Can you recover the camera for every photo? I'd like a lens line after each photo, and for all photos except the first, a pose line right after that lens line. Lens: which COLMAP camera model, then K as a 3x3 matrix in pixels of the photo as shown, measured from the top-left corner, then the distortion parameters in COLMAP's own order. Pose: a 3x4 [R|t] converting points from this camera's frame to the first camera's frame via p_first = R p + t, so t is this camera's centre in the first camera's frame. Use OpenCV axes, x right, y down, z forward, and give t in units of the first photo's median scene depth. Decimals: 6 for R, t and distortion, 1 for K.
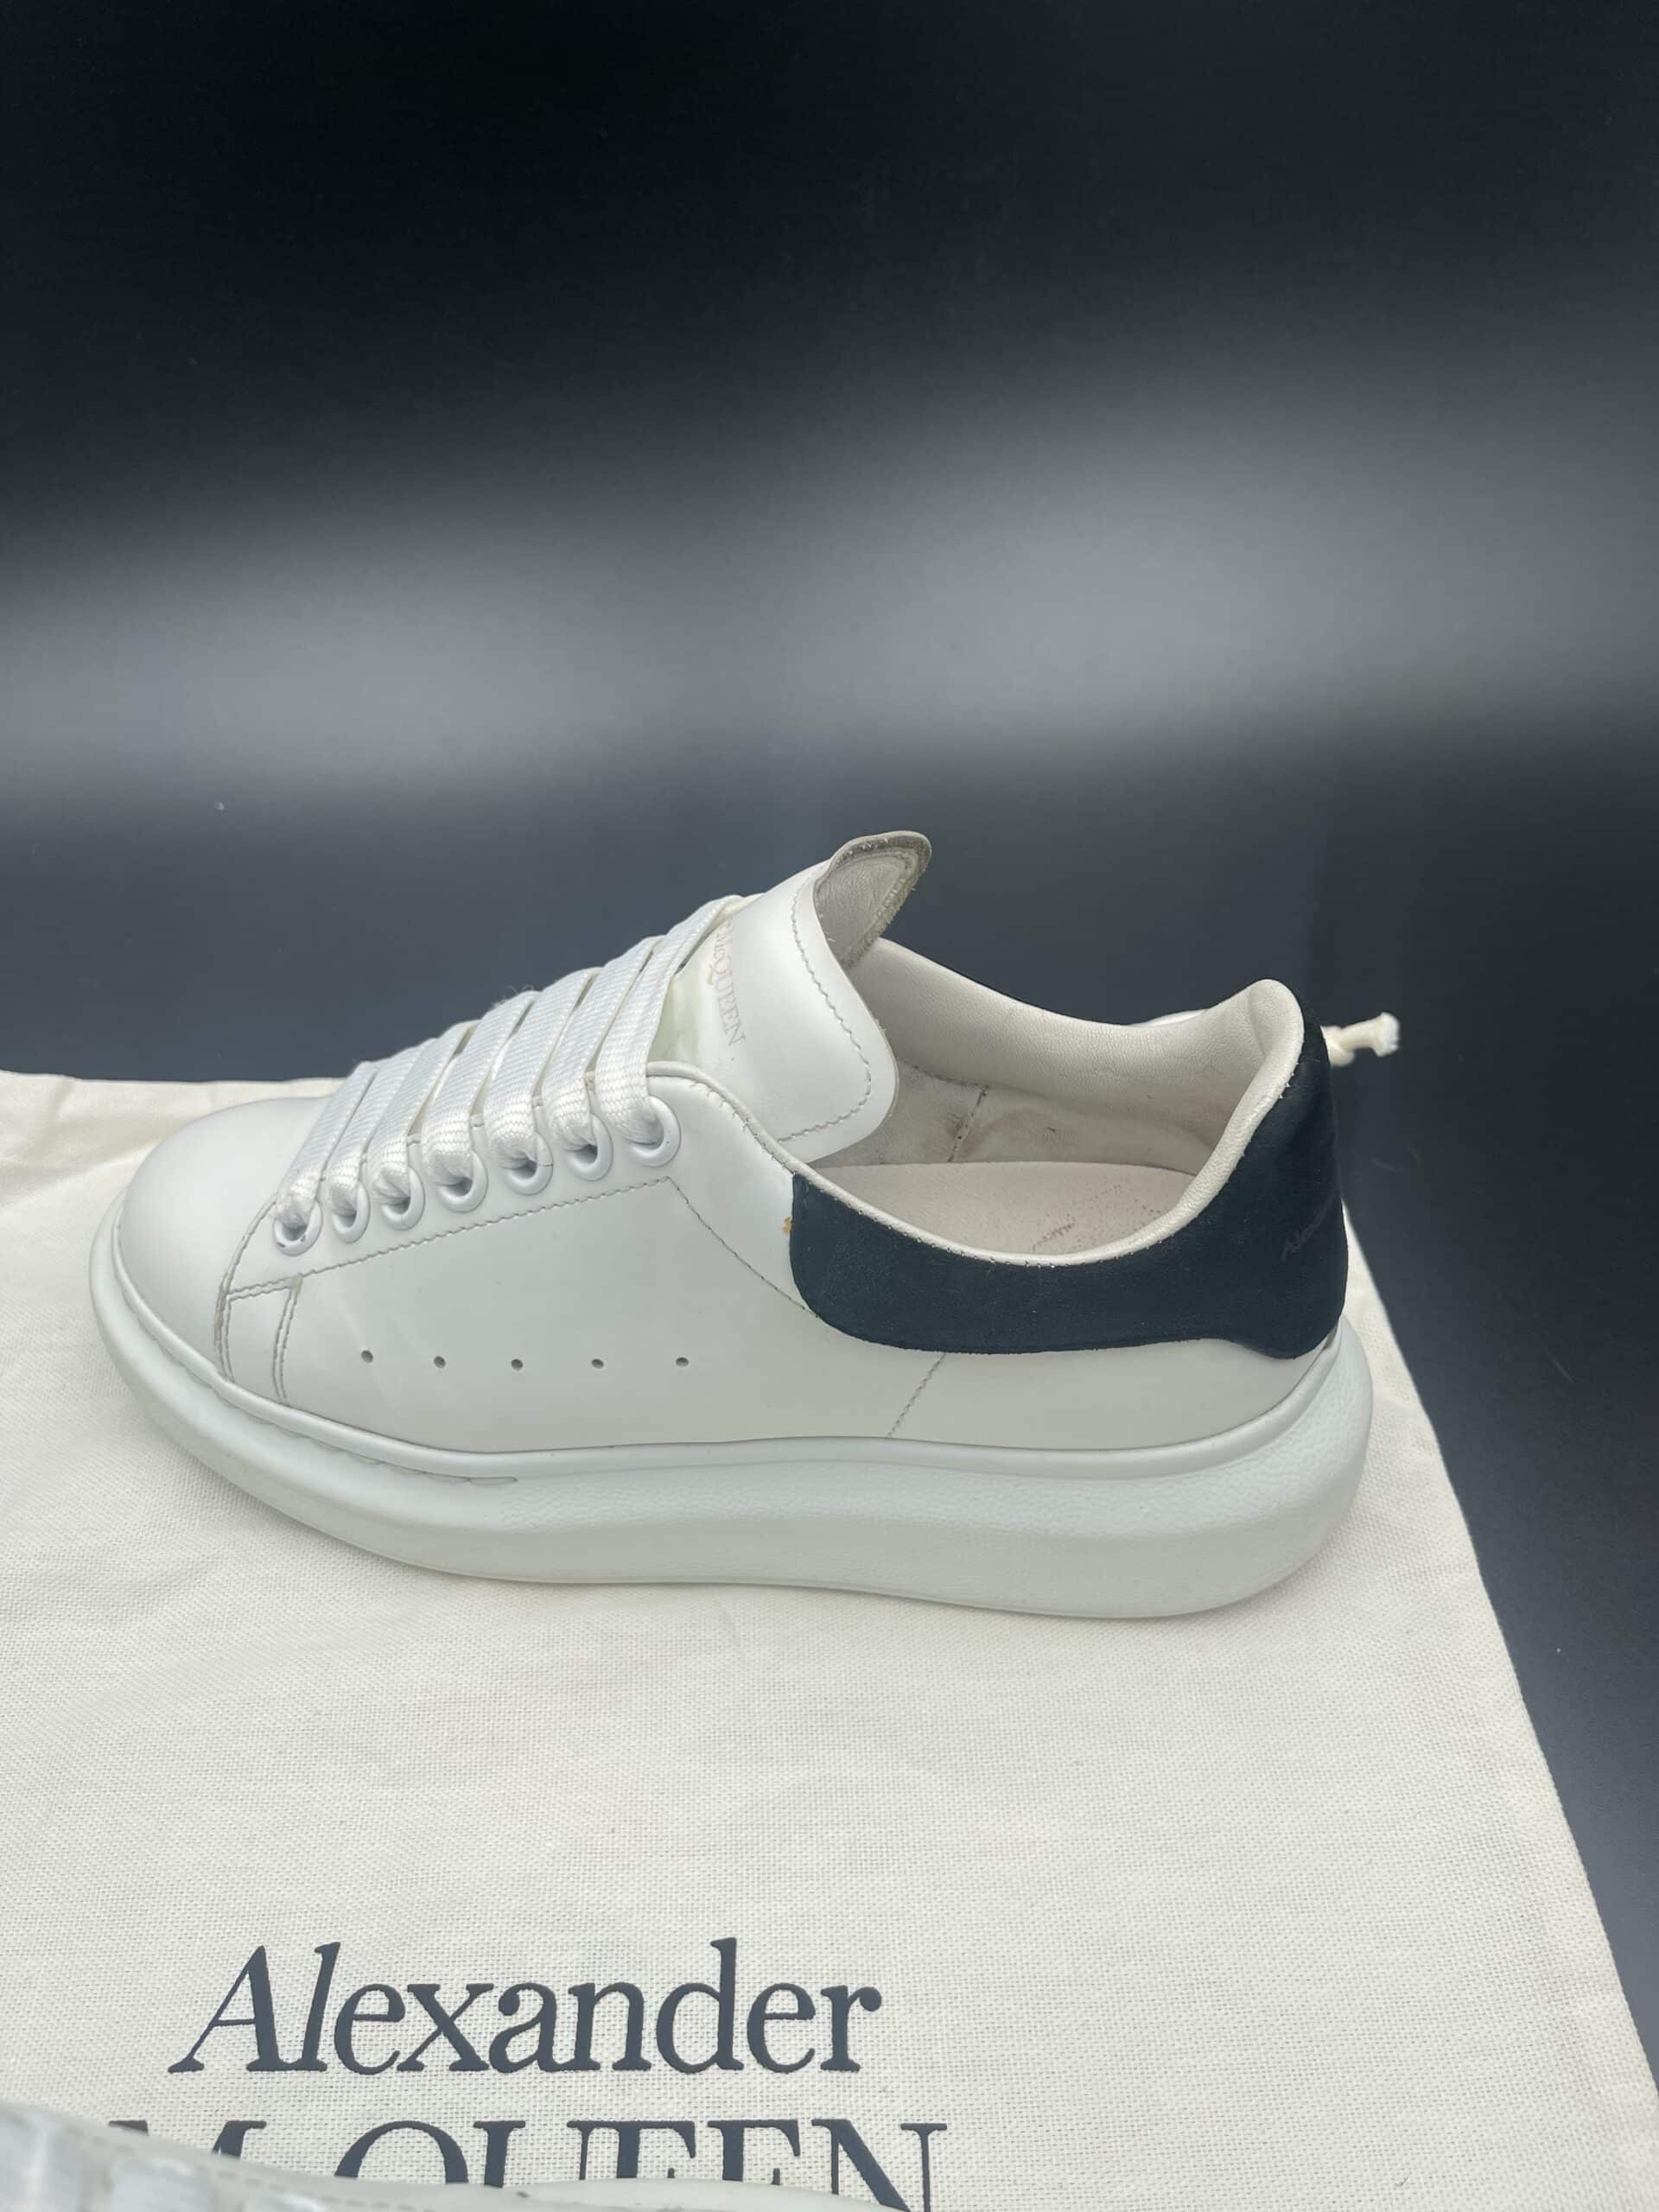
lens RADIAL K [[1703.4, 0, 794.9], [0, 1703.4, 1096.7], [0, 0, 1]] dist [0.042513, -0.068577]
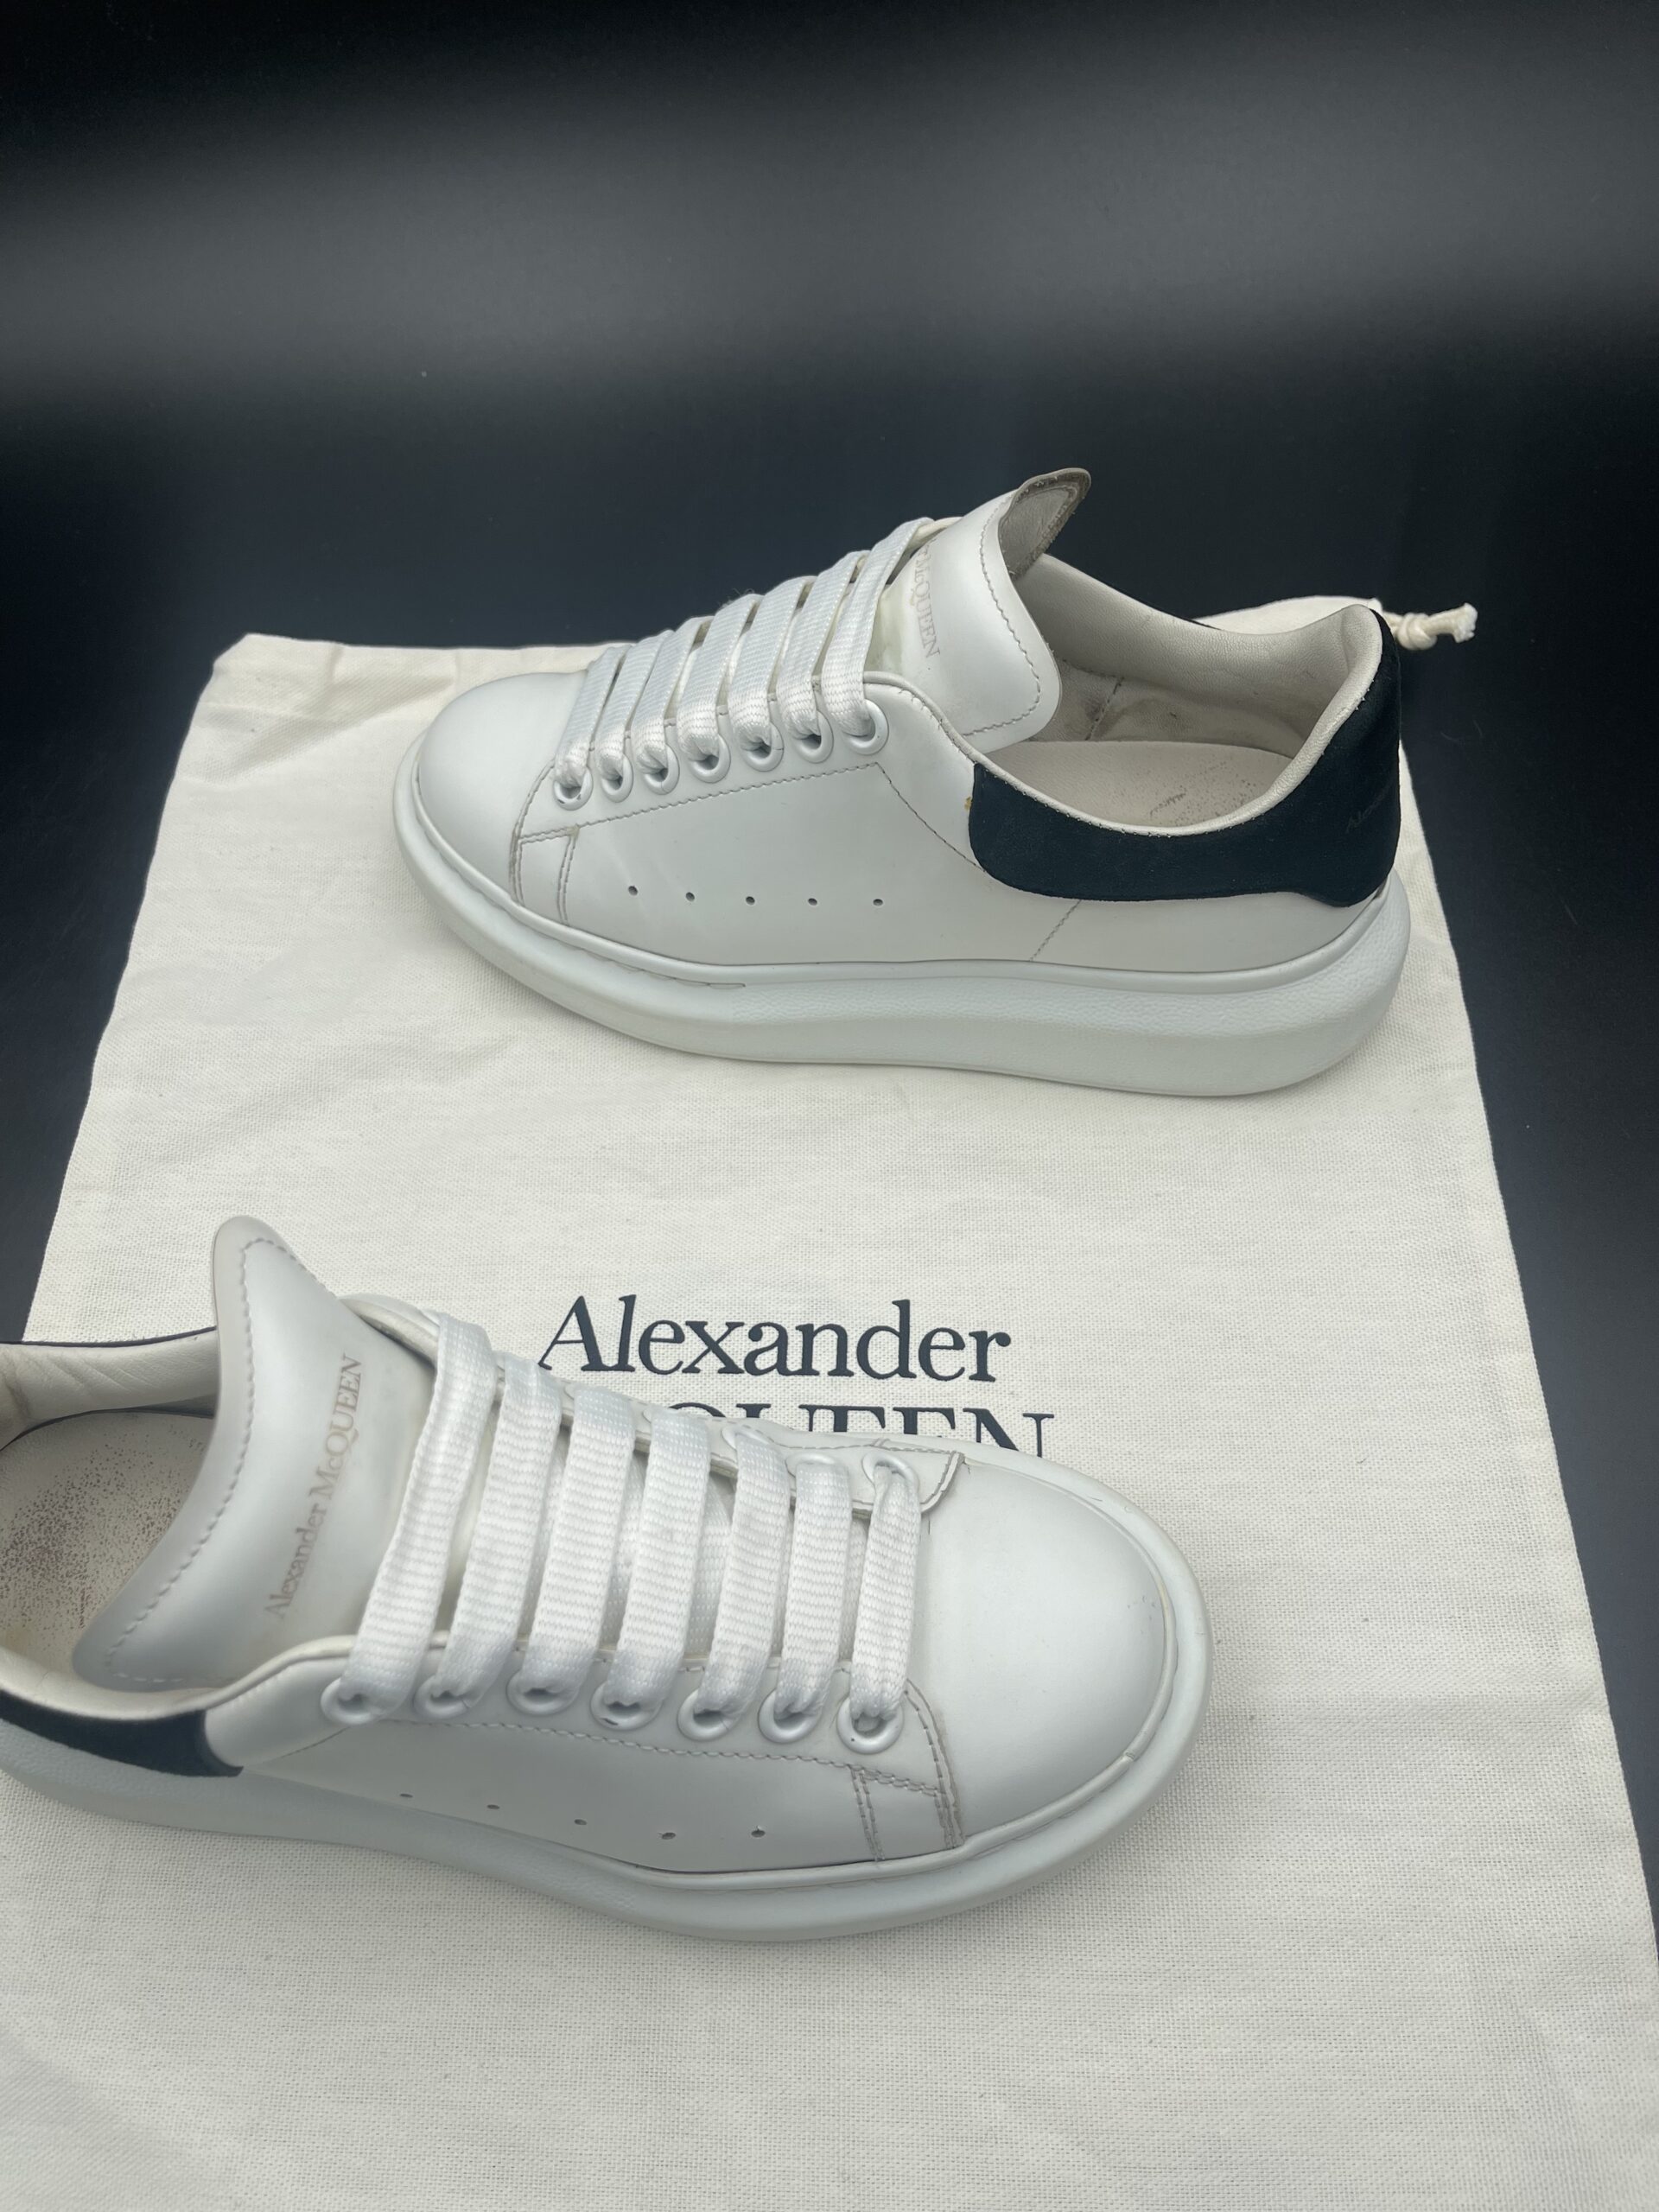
lens RADIAL K [[1703.4, 0, 806.9], [0, 1703.4, 1116.6], [0, 0, 1]] dist [0.042513, -0.068577]
pose [[0.999015, 0.024238, -0.037156, -0.067982], [-0.012240, 0.955637, 0.294293, -0.072356], [0.042641, -0.293549, 0.954993, -0.309441]]
